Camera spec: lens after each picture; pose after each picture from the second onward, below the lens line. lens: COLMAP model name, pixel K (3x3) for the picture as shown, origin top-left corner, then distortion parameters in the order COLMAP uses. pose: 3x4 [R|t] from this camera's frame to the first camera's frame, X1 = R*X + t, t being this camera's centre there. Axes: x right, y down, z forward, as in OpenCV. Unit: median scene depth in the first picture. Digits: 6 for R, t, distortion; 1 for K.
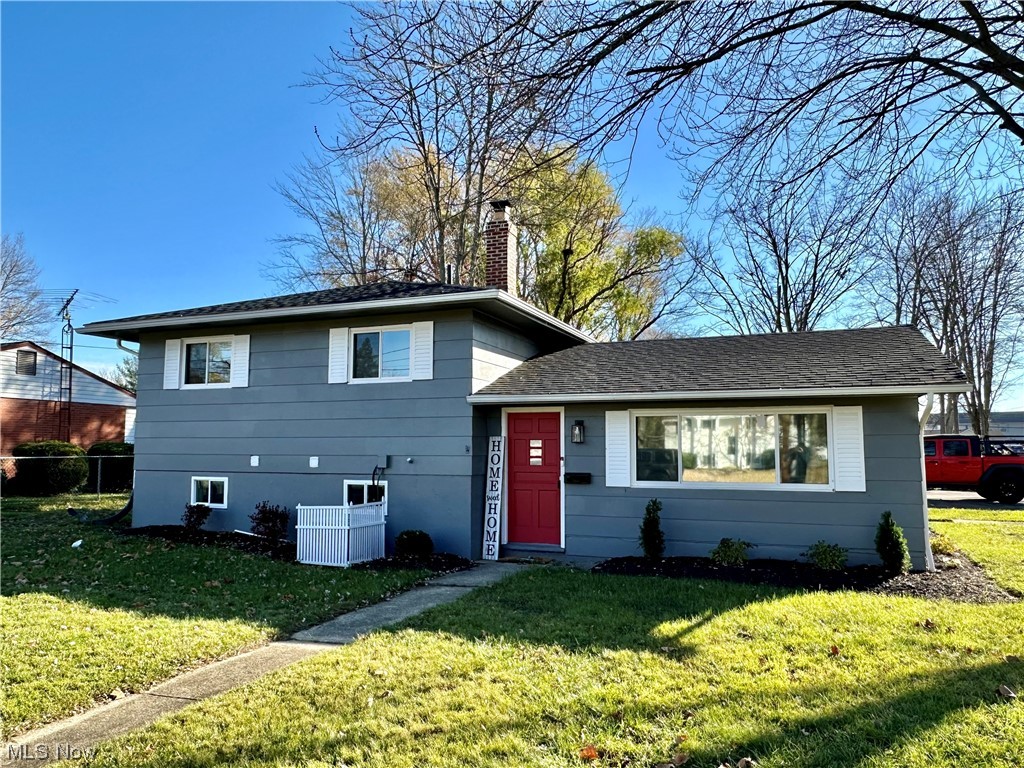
lens RADIAL K [[726.3, 0, 512.3], [0, 726.3, 388.3], [0, 0, 1]] dist [0.005999, -0.004169]
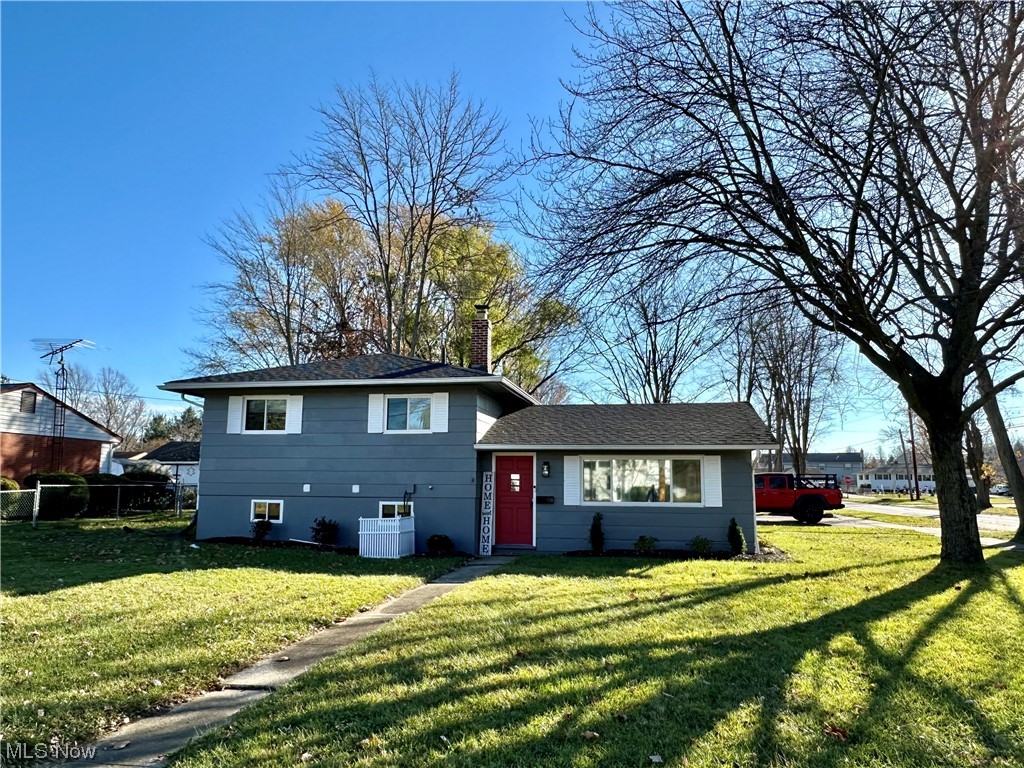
lens RADIAL K [[726.3, 0, 512.3], [0, 726.3, 388.3], [0, 0, 1]] dist [0.005999, -0.004169]
pose [[0.982140, 0.030289, 0.185696, -0.242198], [-0.021425, 0.998542, -0.049555, -0.029485], [-0.186926, 0.044692, 0.981357, -0.444263]]
